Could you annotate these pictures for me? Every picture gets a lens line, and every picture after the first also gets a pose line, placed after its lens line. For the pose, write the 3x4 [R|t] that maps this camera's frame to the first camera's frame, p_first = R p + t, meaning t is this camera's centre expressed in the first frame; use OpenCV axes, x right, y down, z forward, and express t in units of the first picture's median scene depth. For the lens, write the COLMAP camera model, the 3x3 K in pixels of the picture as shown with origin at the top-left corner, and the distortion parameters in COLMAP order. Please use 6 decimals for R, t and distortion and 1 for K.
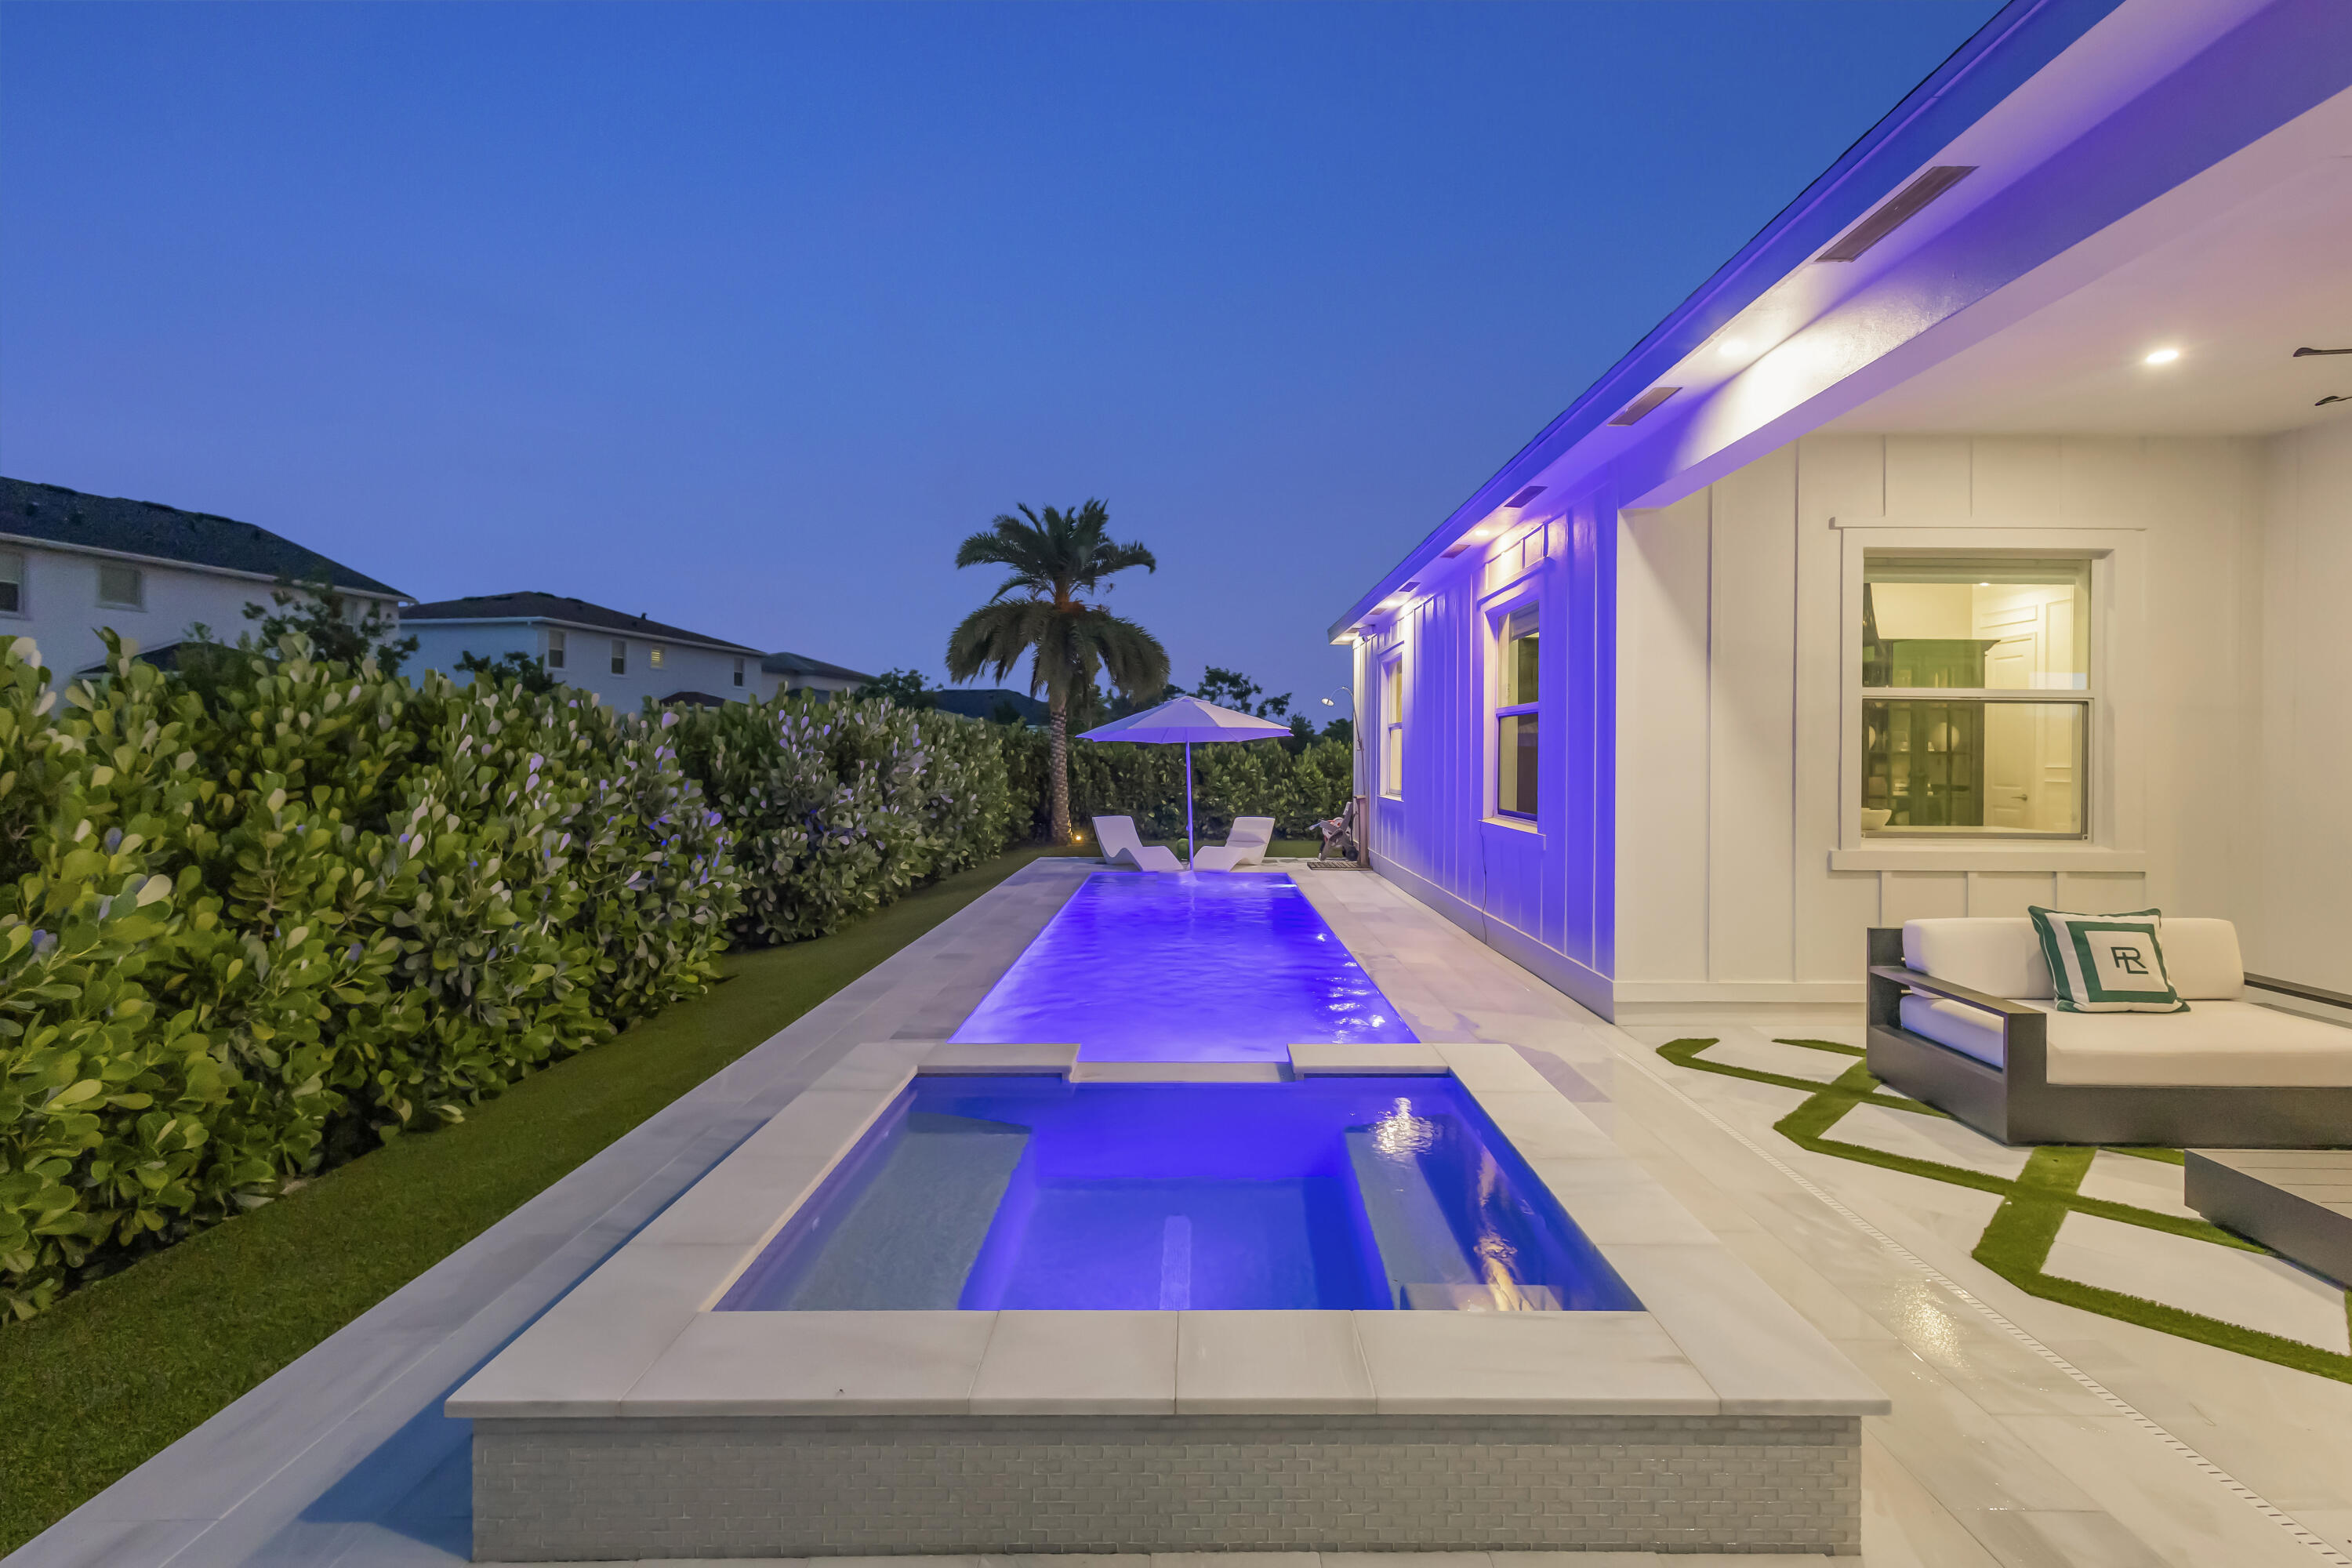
lens RADIAL K [[1102.1, 0, 1201.3], [0, 1102.1, 759.9], [0, 0, 1]] dist [-0.002338, -0.000899]
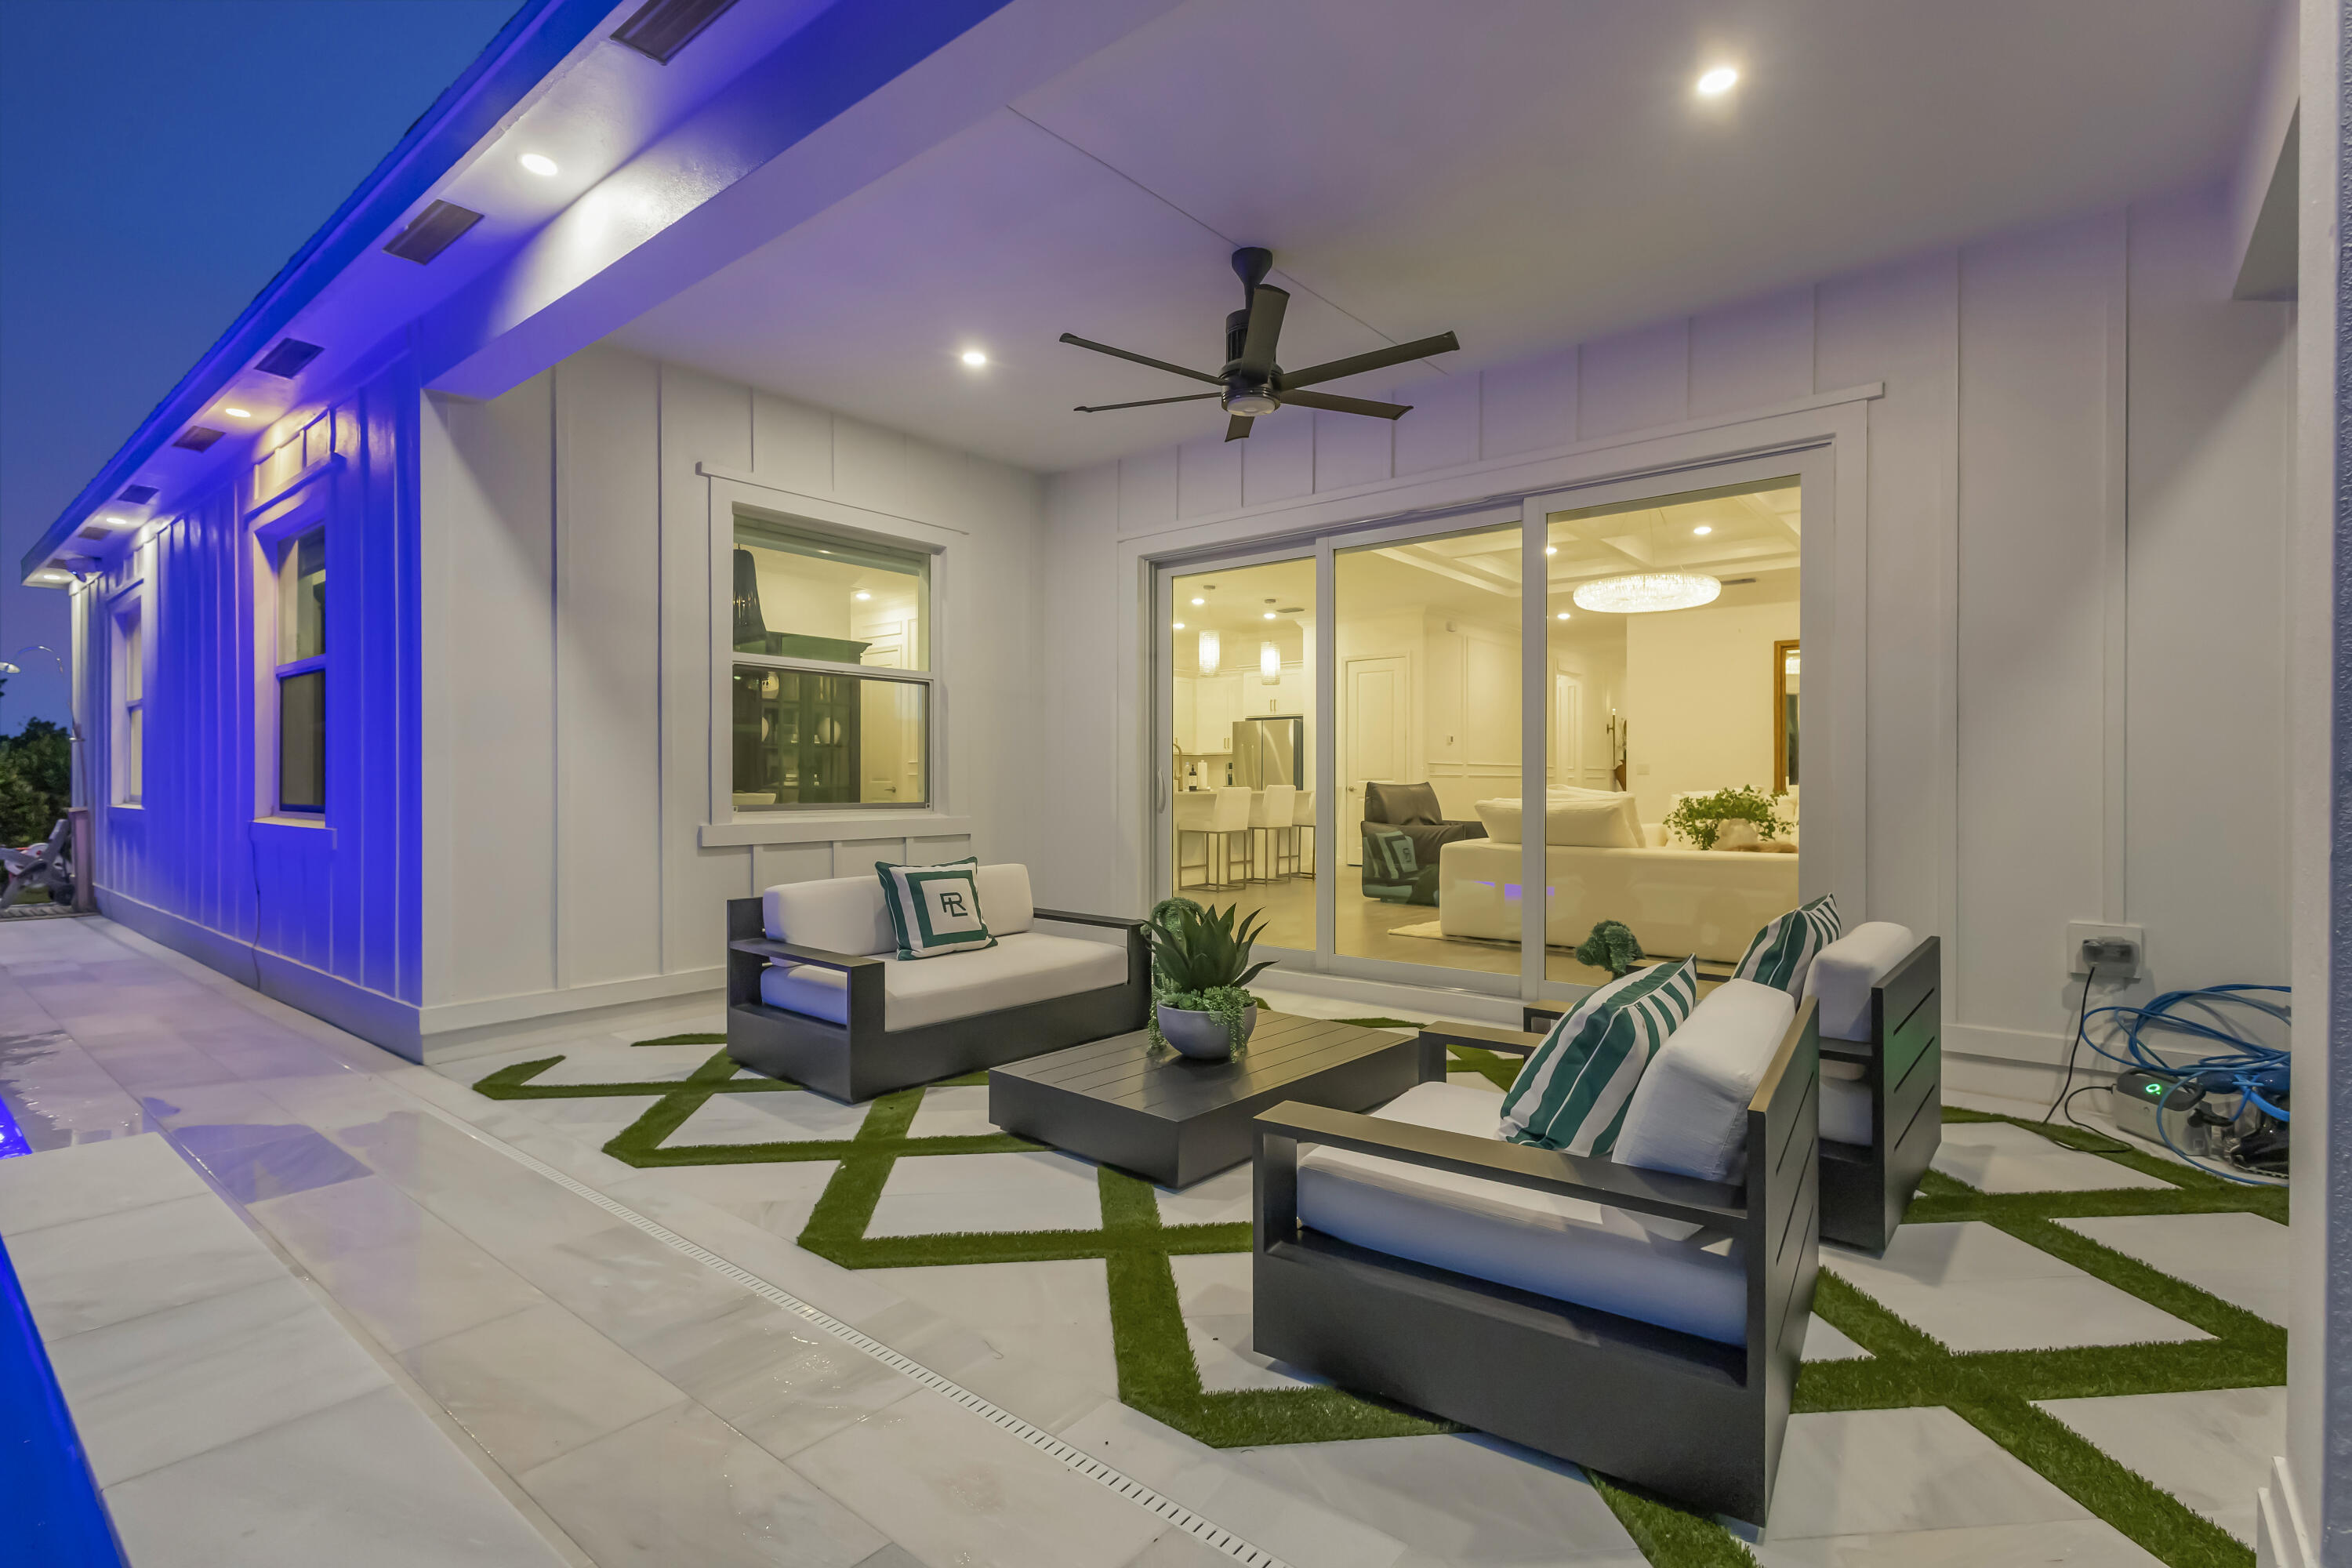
lens RADIAL K [[1089.4, 0, 1165.3], [0, 1089.4, 787.1], [0, 0, 1]] dist [0.041770, -0.018113]
pose [[0.642349, -0.009075, 0.766358, 0.113508], [0.005731, 0.999959, 0.007038, 0.043381], [-0.766391, -0.000129, 0.642375, 0.110476]]
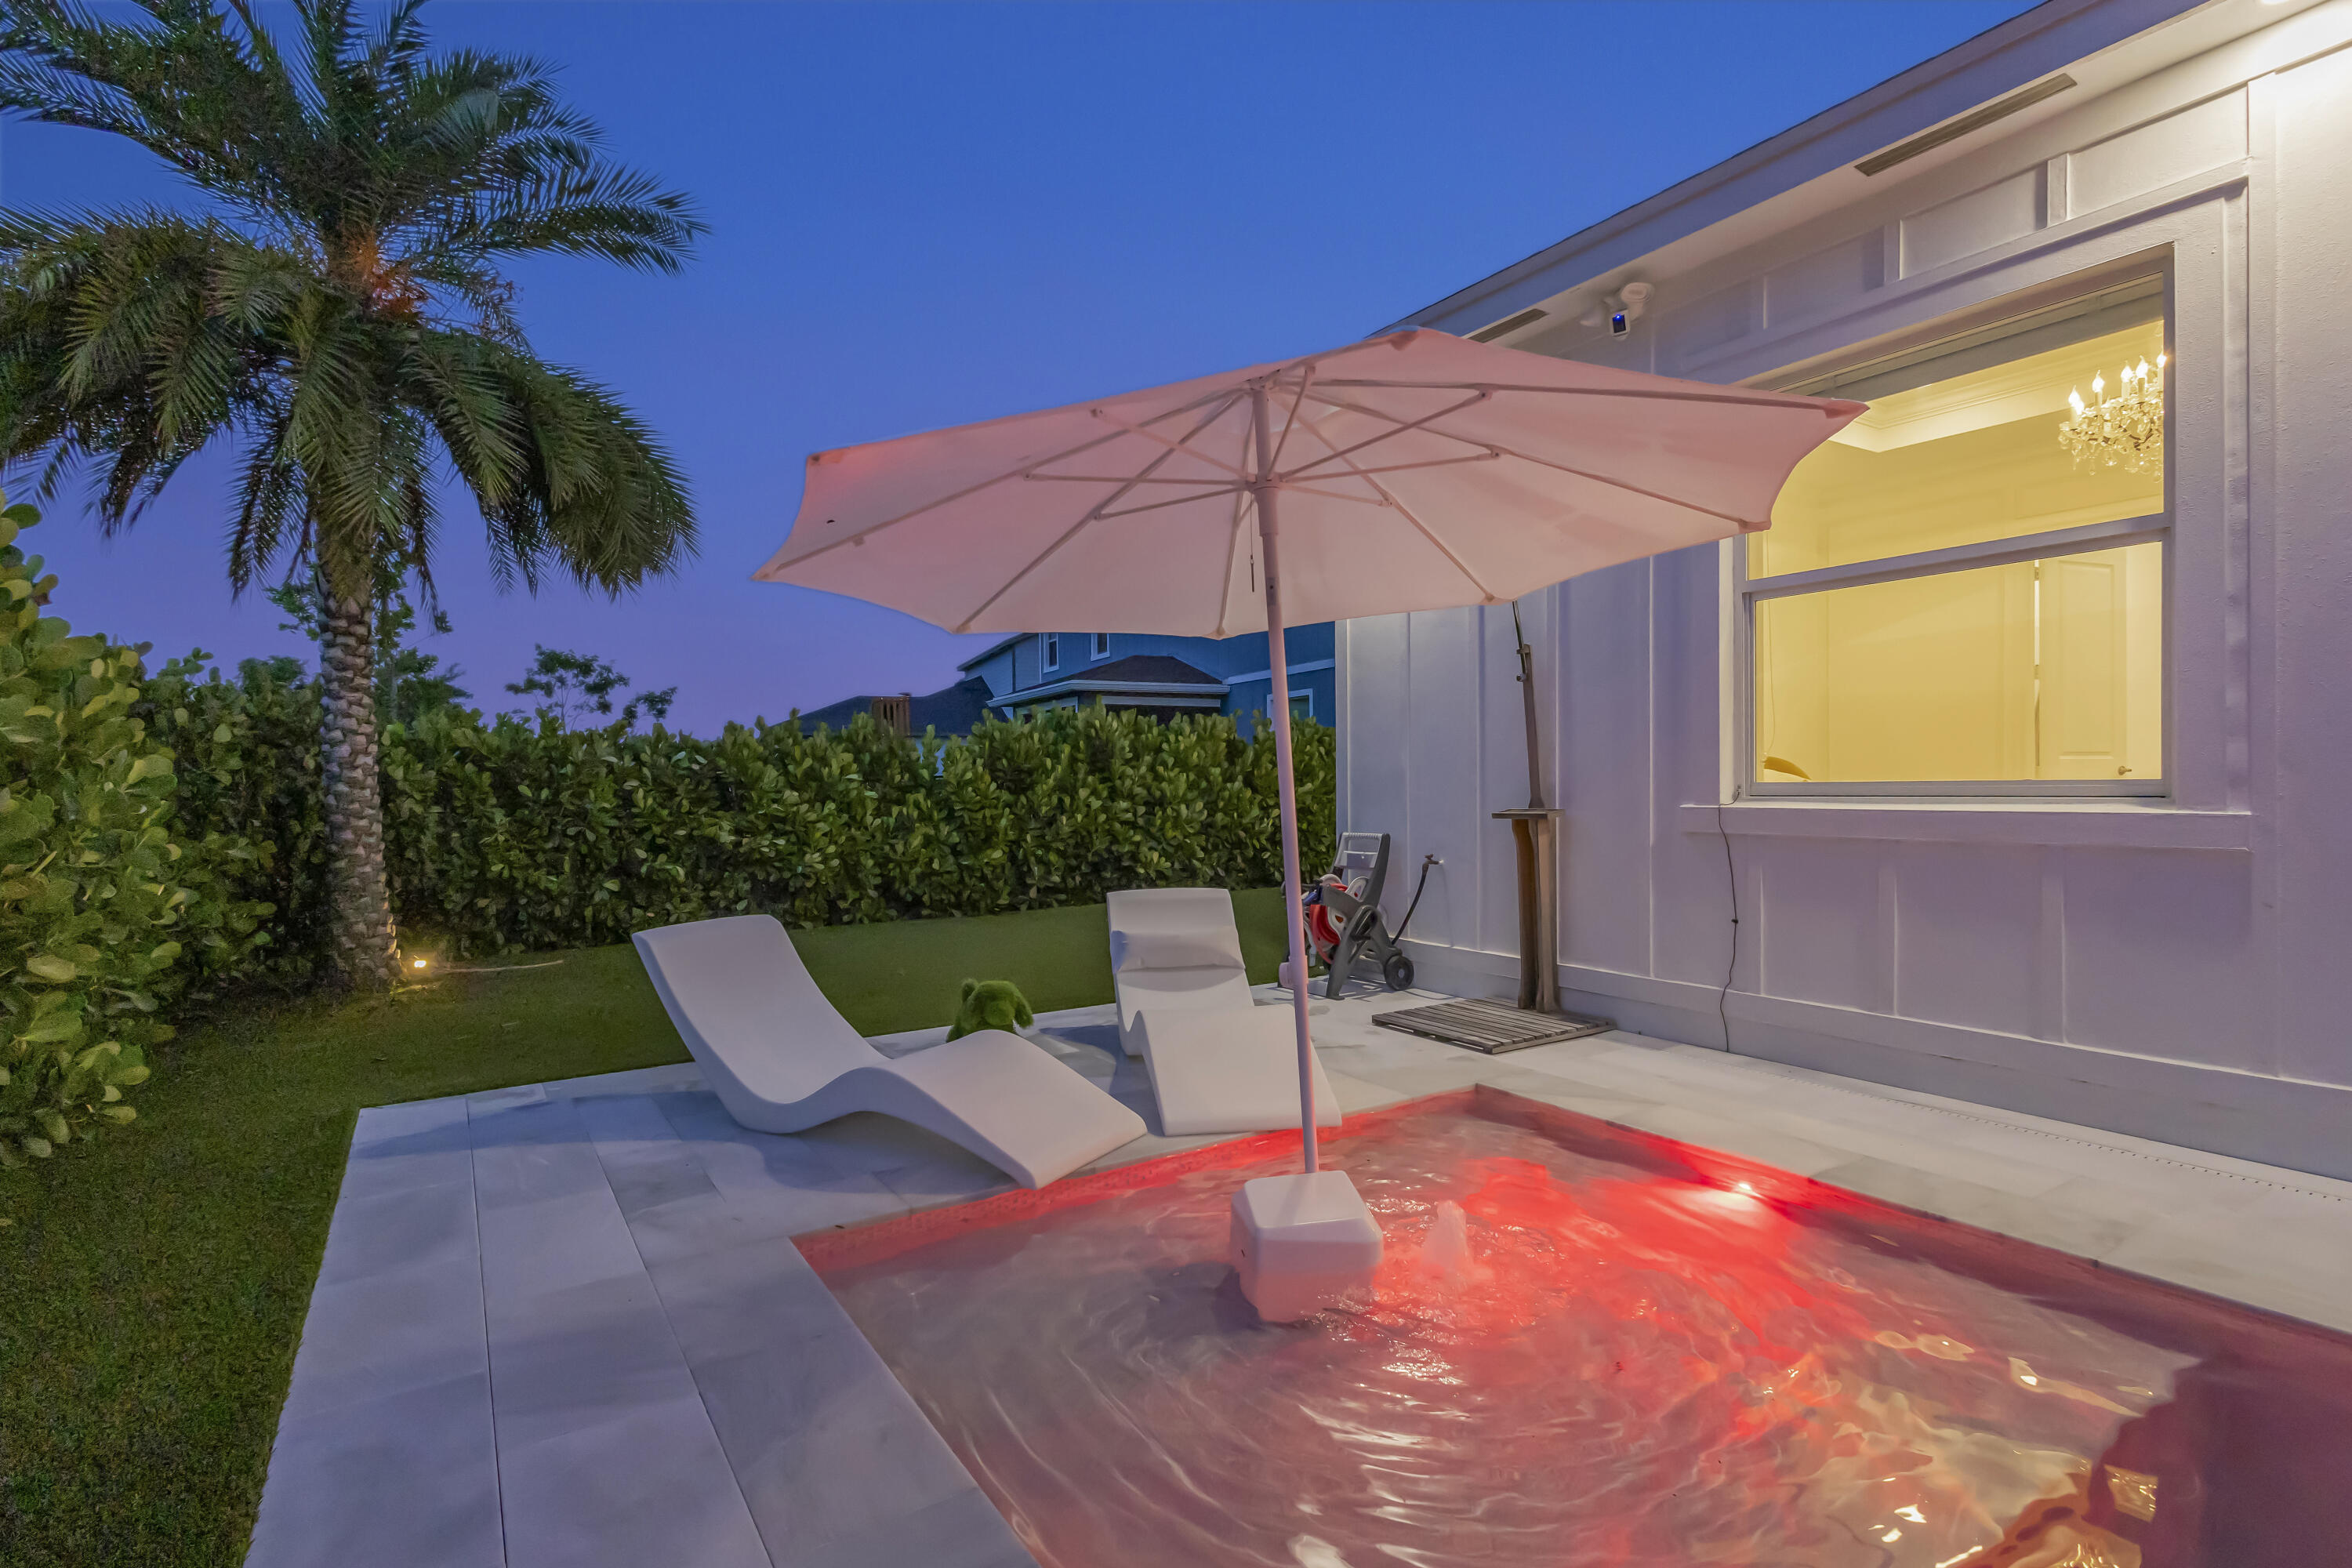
lens RADIAL K [[1097.5, 0, 1171.7], [0, 1097.5, 792.7], [0, 0, 1]] dist [0.003850, 0.000550]
pose [[0.838338, -0.018780, 0.544828, -0.322347], [0.015772, 0.999824, 0.010195, 0.045076], [-0.544923, 0.000046, 0.838486, 1.776345]]
